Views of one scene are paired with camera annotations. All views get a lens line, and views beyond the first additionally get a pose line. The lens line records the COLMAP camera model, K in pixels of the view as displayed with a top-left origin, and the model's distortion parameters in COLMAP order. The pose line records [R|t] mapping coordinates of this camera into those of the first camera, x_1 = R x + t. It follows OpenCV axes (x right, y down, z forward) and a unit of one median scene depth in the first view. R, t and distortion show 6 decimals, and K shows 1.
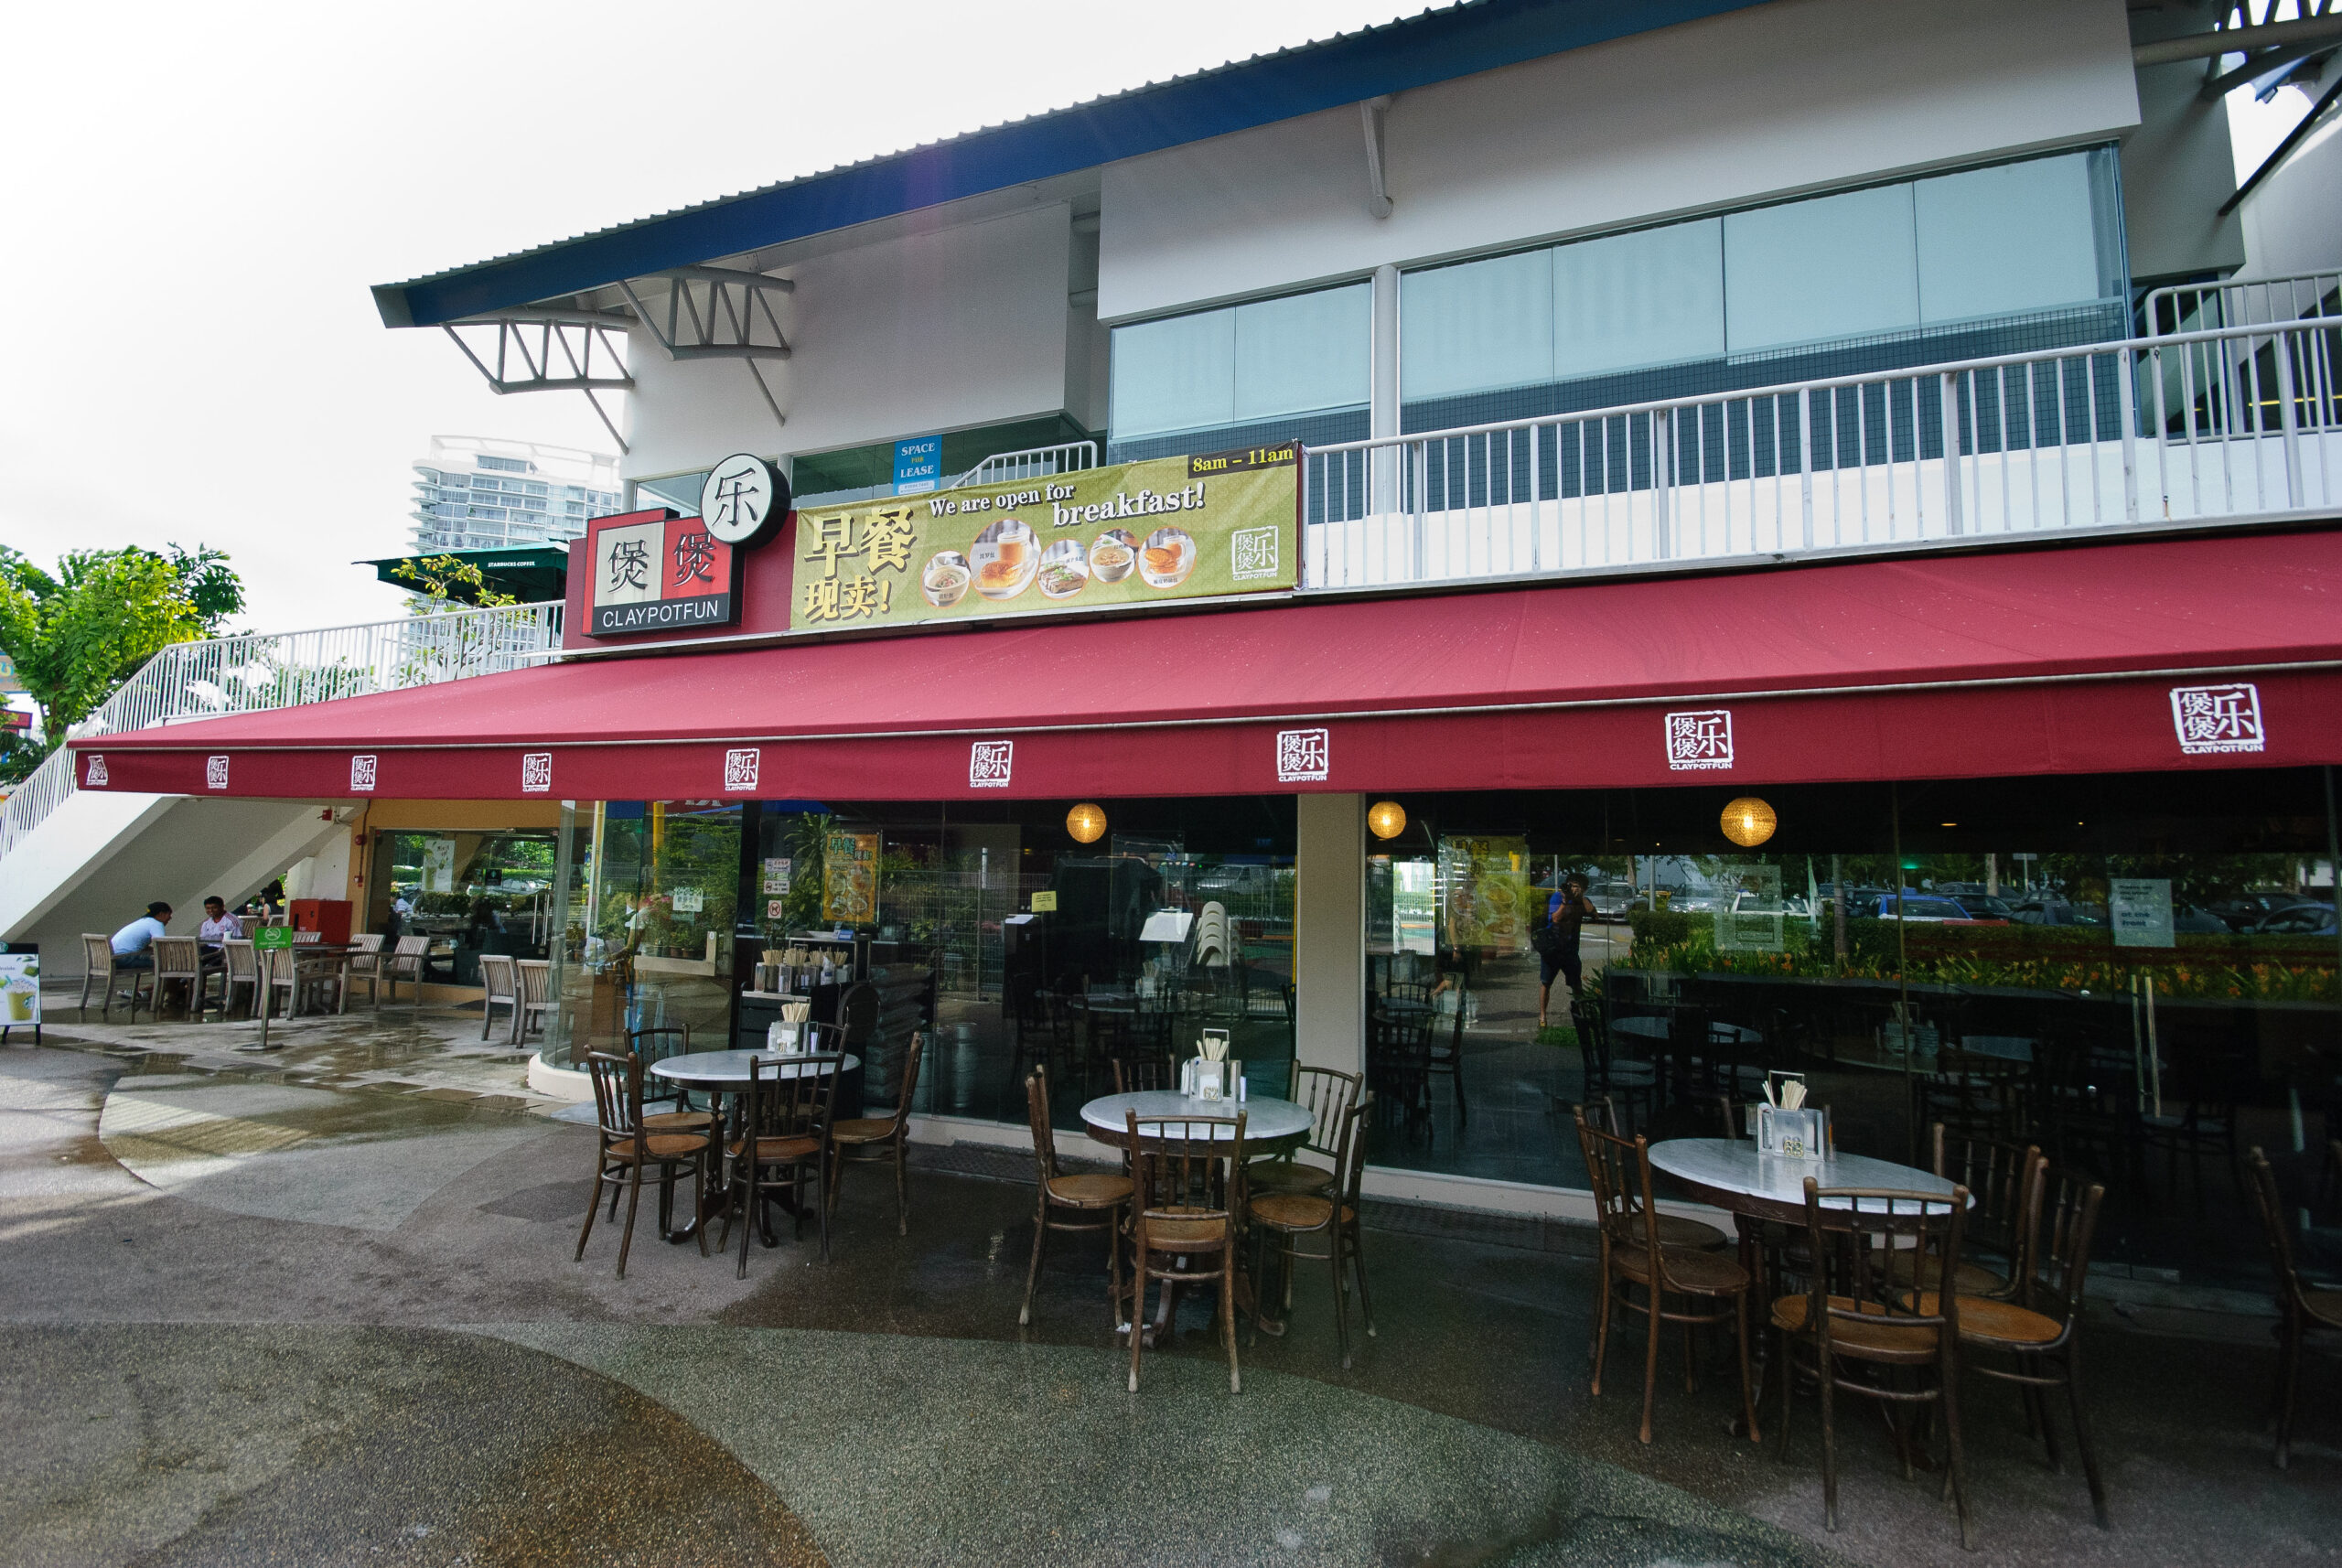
lens RADIAL K [[1023.8, 0, 1175.1], [0, 1023.8, 786.4], [0, 0, 1]] dist [0.012830, -0.014582]
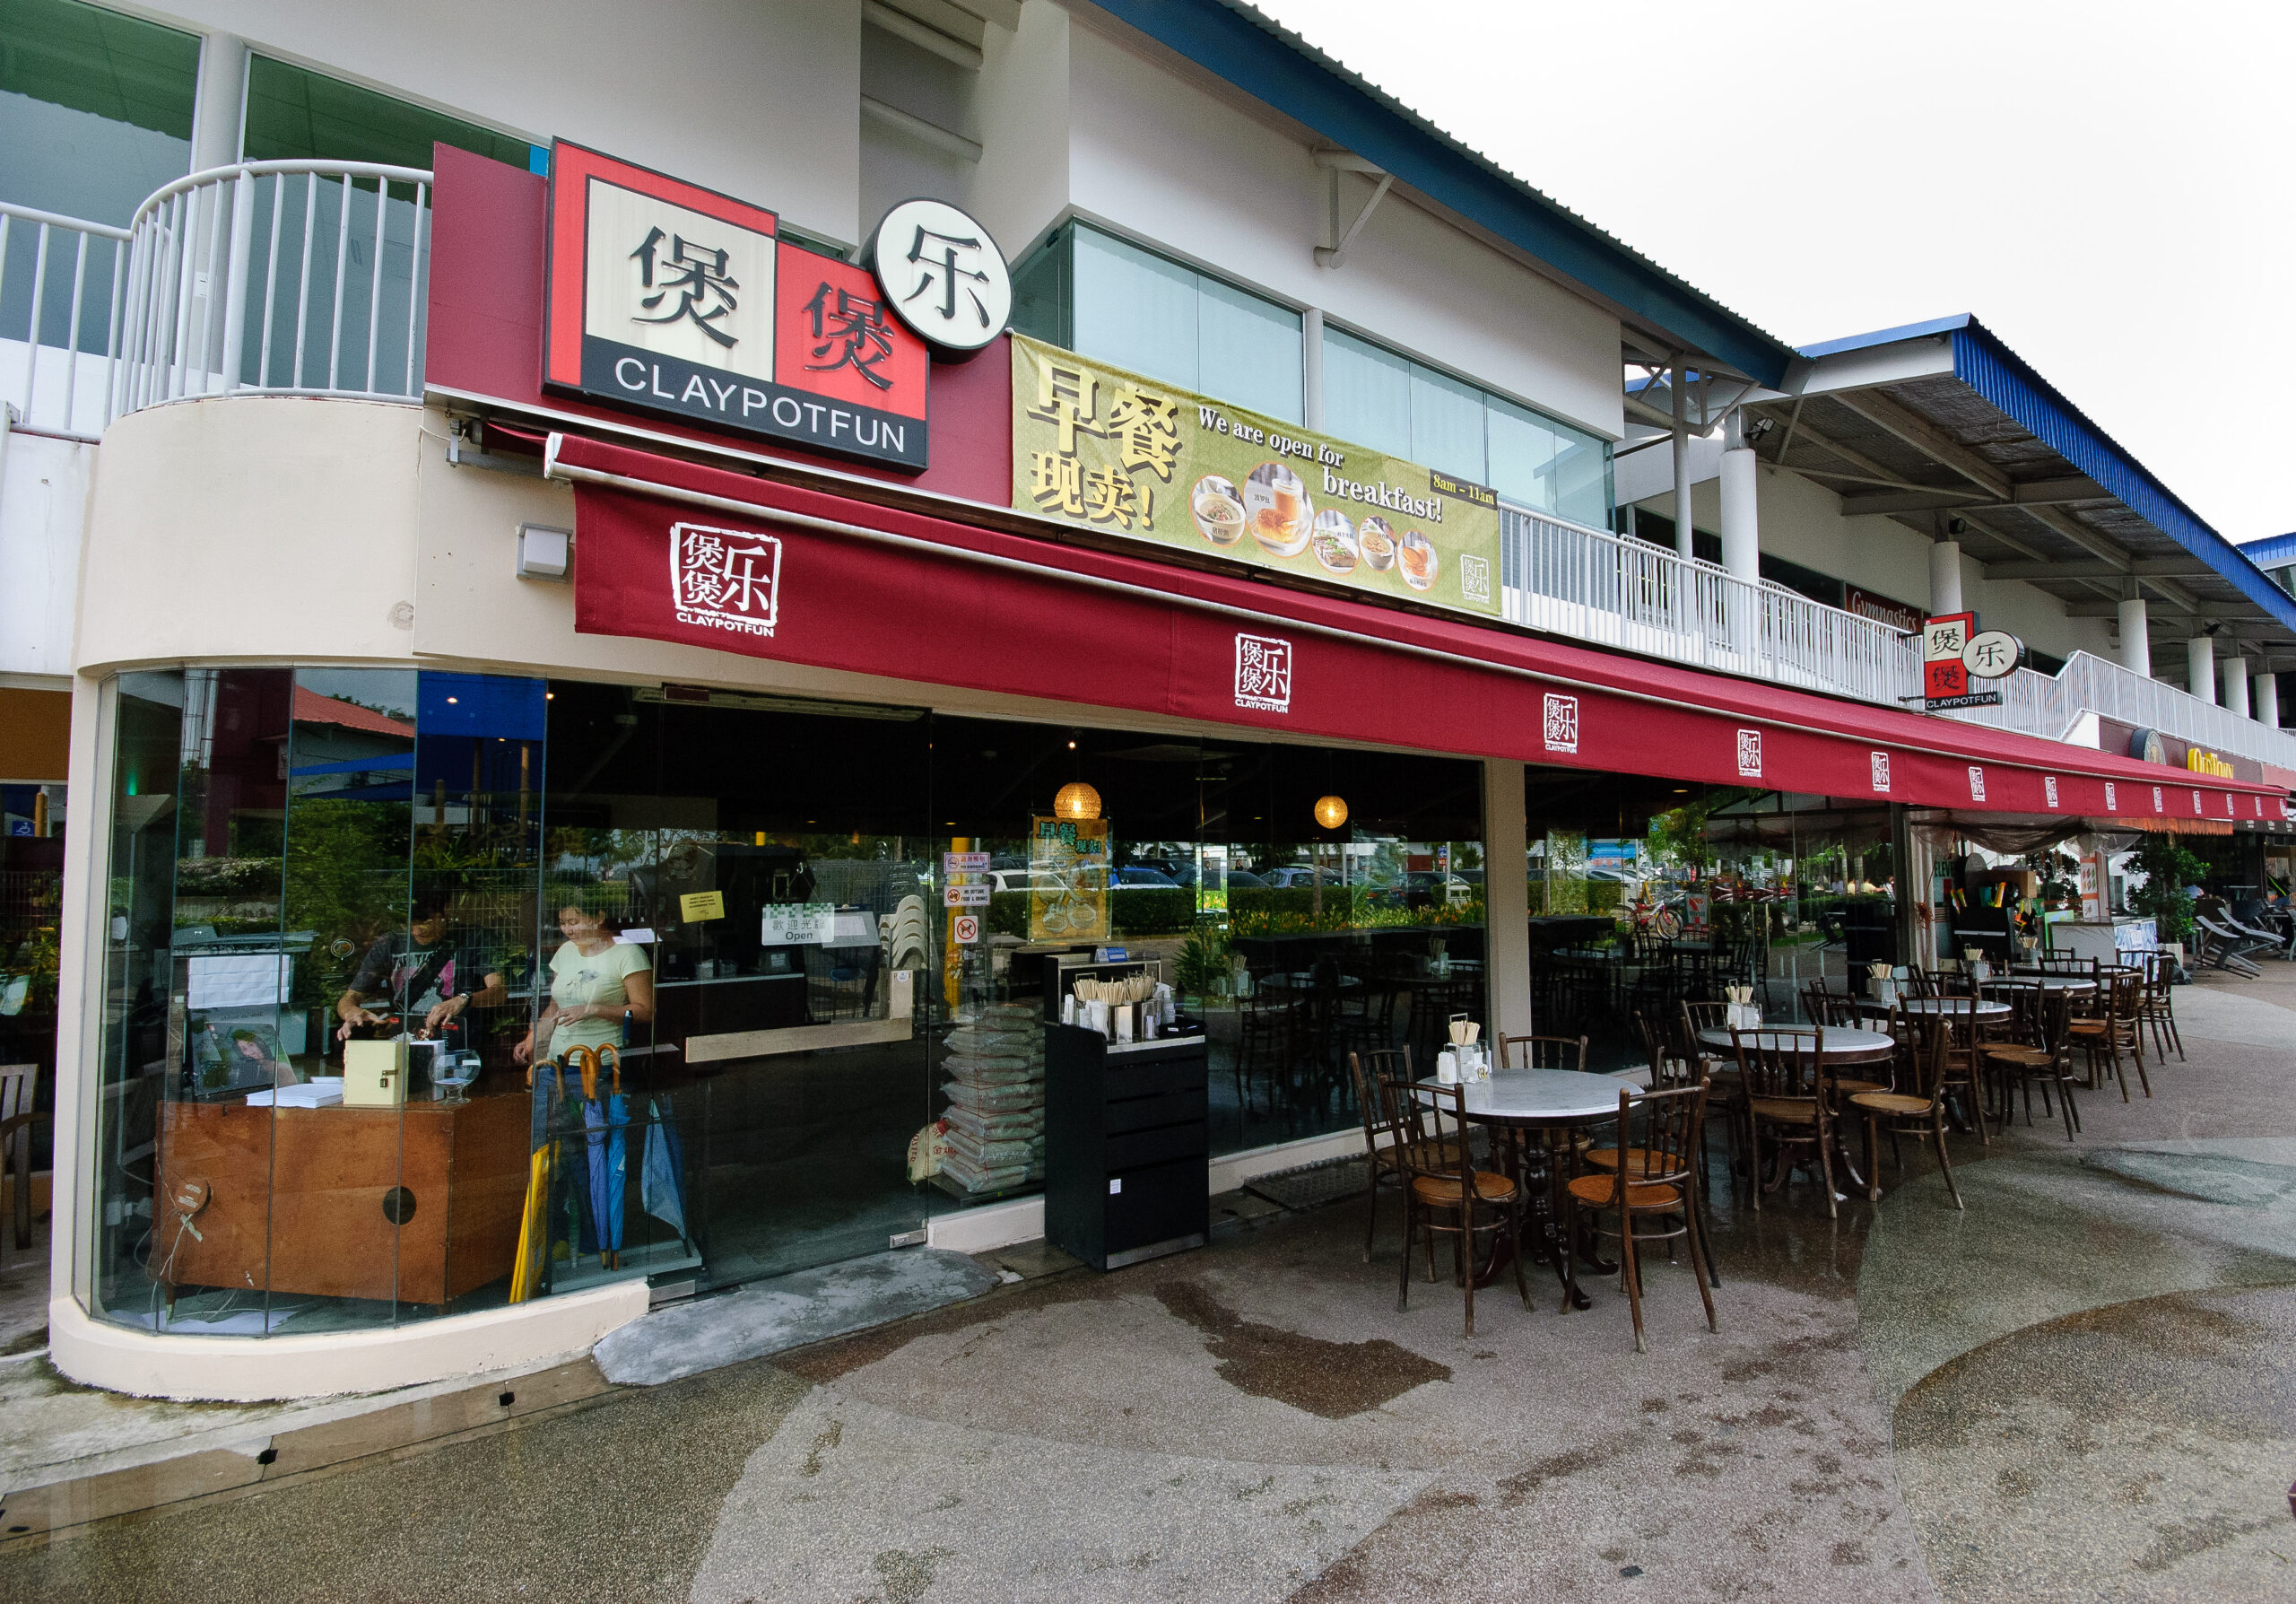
lens RADIAL K [[1075.2, 0, 1148.0], [0, 1075.2, 802.0], [0, 0, 1]] dist [-0.002777, -0.000687]
pose [[0.539307, 0.028931, 0.841612, -0.920185], [-0.060532, 0.998156, 0.004477, 0.028727], [-0.839931, -0.053359, 0.540064, 0.539529]]
